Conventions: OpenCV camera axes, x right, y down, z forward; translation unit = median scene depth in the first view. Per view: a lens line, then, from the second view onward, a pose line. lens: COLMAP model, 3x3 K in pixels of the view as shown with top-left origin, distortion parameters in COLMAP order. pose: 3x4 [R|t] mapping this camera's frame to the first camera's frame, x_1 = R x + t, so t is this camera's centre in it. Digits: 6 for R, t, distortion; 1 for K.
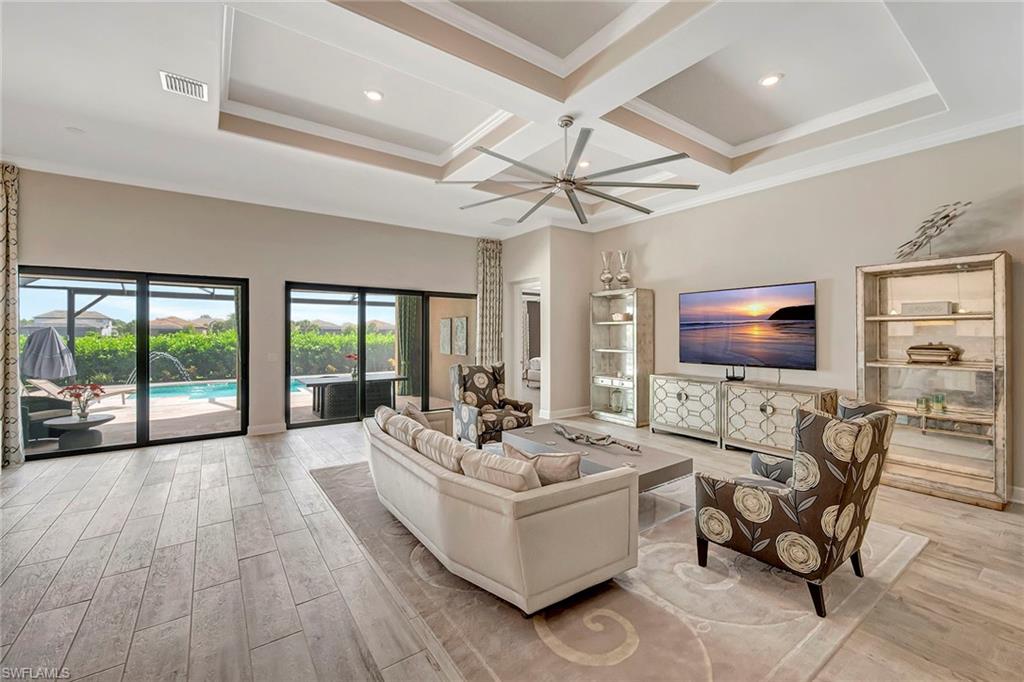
lens RADIAL K [[416.1, 0, 504.5], [0, 416.1, 330.1], [0, 0, 1]] dist [0.002122, 0.001184]
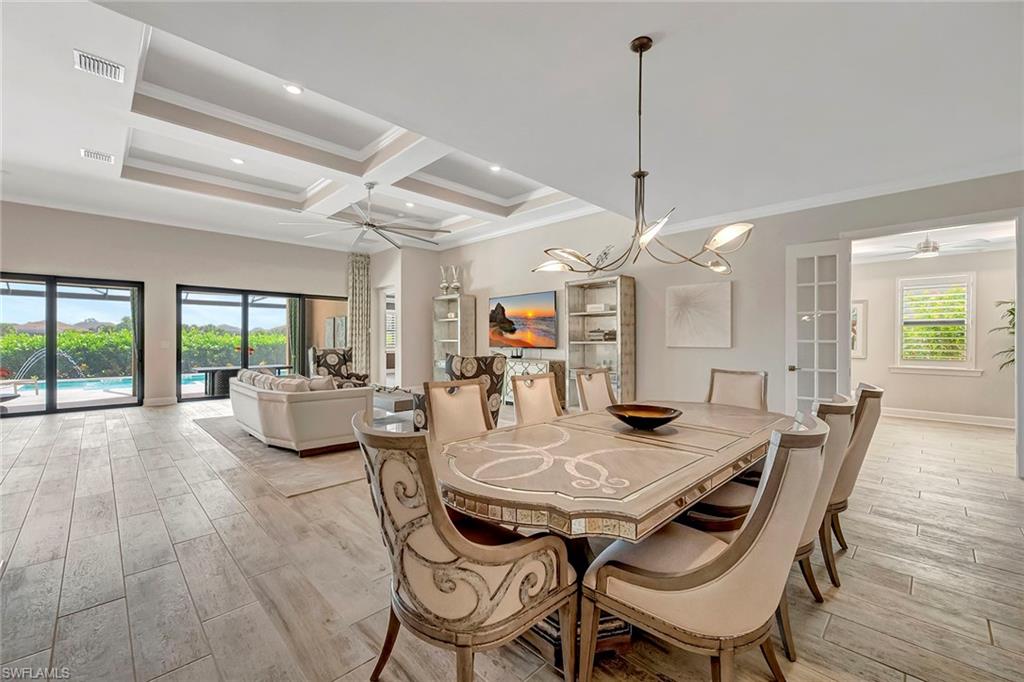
lens RADIAL K [[416.1, 0, 491.6], [0, 416.1, 336.2], [0, 0, 1]] dist [0.002122, 0.001184]
pose [[0.989687, -0.001256, 0.143238, 0.211629], [0.001193, 0.999999, 0.000528, 0.035157], [-0.143239, -0.000352, 0.989688, -0.344862]]
